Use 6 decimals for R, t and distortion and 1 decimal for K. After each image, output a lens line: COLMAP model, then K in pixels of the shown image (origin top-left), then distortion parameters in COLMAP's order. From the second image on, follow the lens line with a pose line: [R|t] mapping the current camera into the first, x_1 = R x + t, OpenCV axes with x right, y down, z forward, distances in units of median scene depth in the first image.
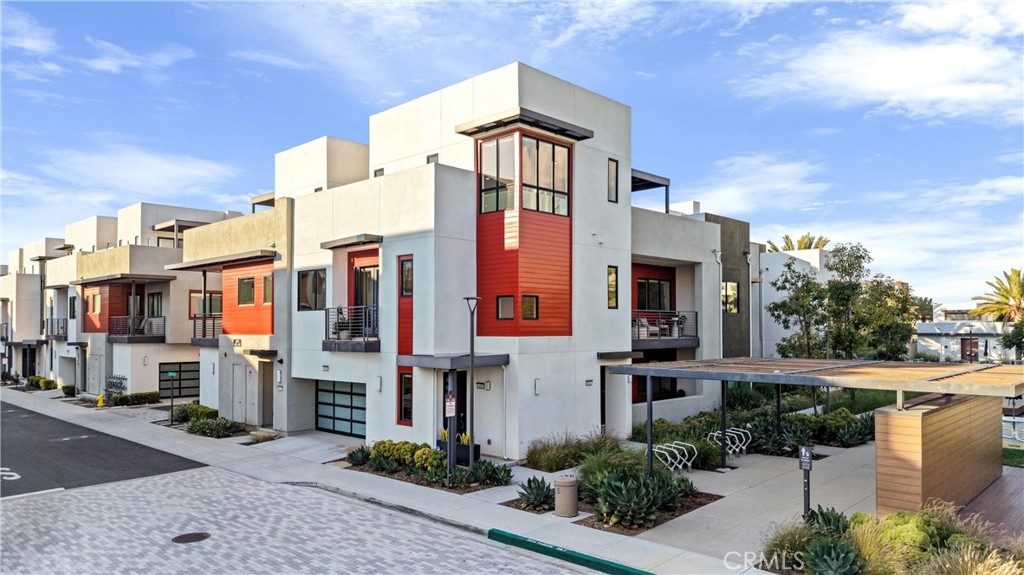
lens RADIAL K [[701.0, 0, 506.9], [0, 701.0, 318.8], [0, 0, 1]] dist [0.001546, 0.000438]
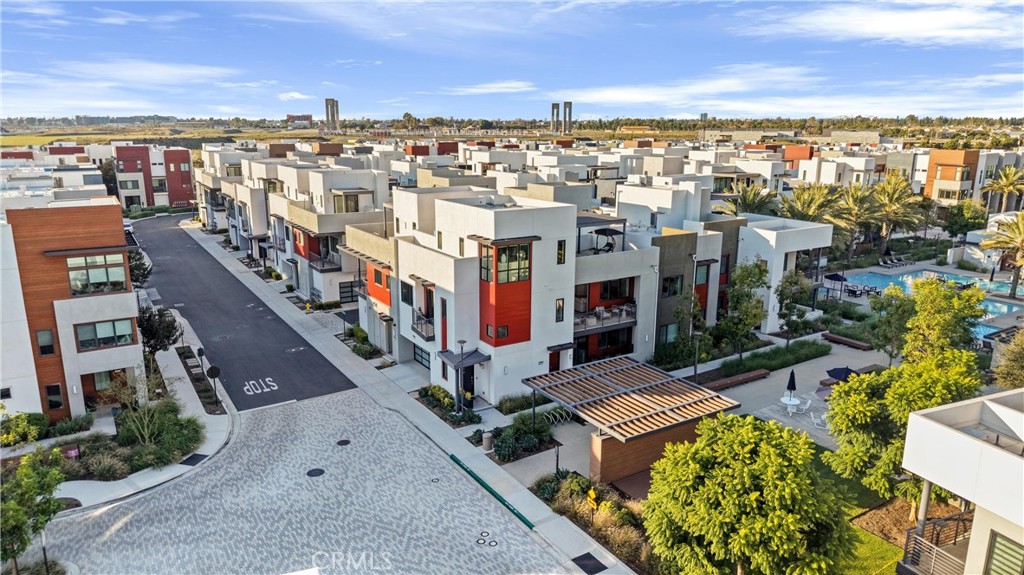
lens RADIAL K [[685.4, 0, 512.0], [0, 685.4, 287.5], [0, 0, 1]] dist [0.024052, 0.000394]
pose [[0.972176, 0.060637, -0.226266, 0.455180], [-0.004283, 0.970356, 0.241642, -0.562965], [0.234211, -0.233949, 0.943617, -0.733163]]
